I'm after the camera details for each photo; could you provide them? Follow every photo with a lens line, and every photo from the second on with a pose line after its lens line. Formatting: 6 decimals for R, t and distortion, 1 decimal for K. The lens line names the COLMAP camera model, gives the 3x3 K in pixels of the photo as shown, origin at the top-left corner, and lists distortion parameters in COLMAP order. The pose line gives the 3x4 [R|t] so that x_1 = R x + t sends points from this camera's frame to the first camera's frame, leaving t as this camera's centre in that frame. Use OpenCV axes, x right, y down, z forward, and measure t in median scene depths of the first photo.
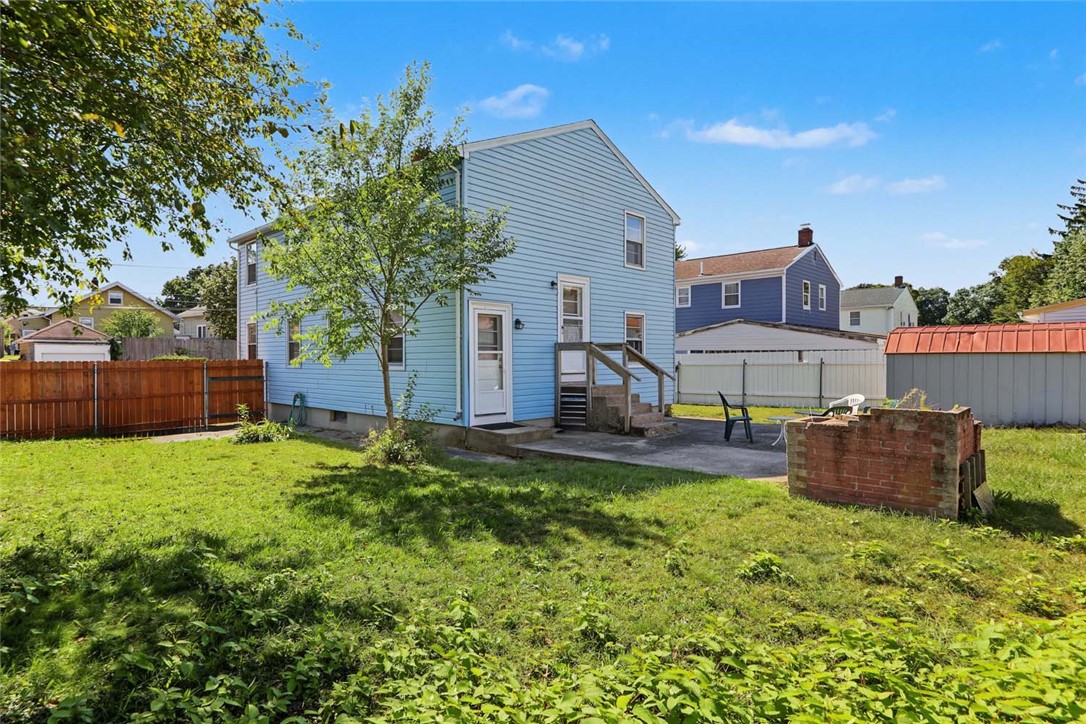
lens RADIAL K [[594.2, 0, 543.0], [0, 594.2, 360.4], [0, 0, 1]] dist [-0.000074, -0.000012]
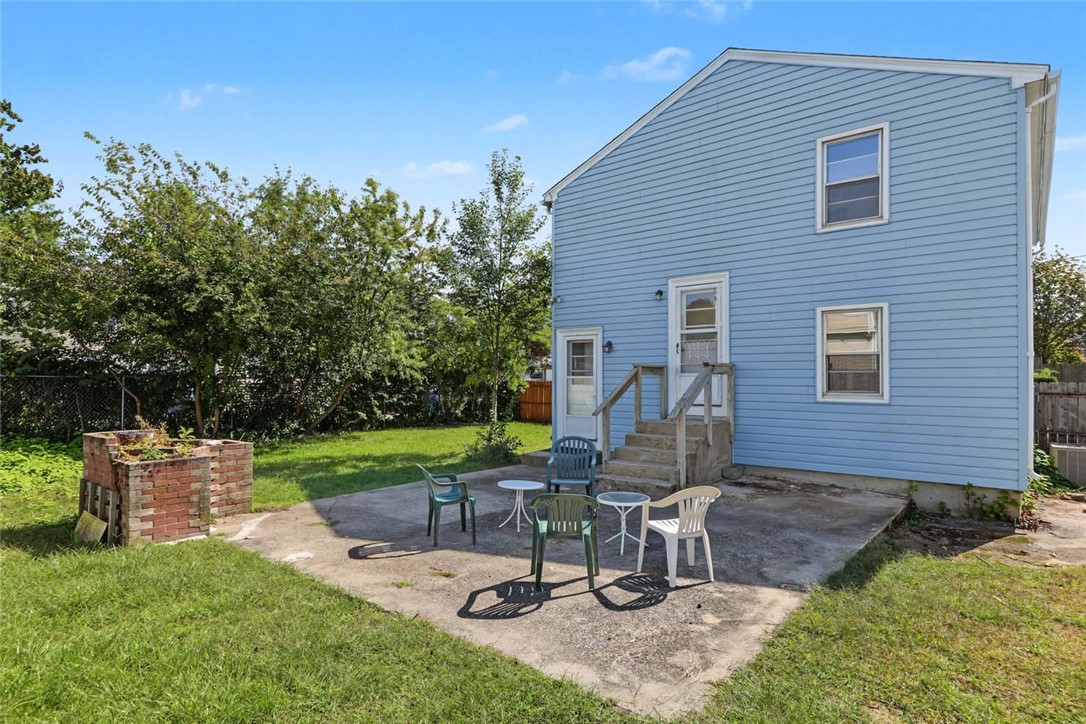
lens RADIAL K [[594.2, 0, 542.9], [0, 594.2, 366.3], [0, 0, 1]] dist [-0.000074, -0.000012]
pose [[0.050383, -0.014220, -0.998629, 0.834944], [-0.014568, 0.999782, -0.014972, -0.015102], [0.998624, 0.015302, 0.050165, 0.812007]]
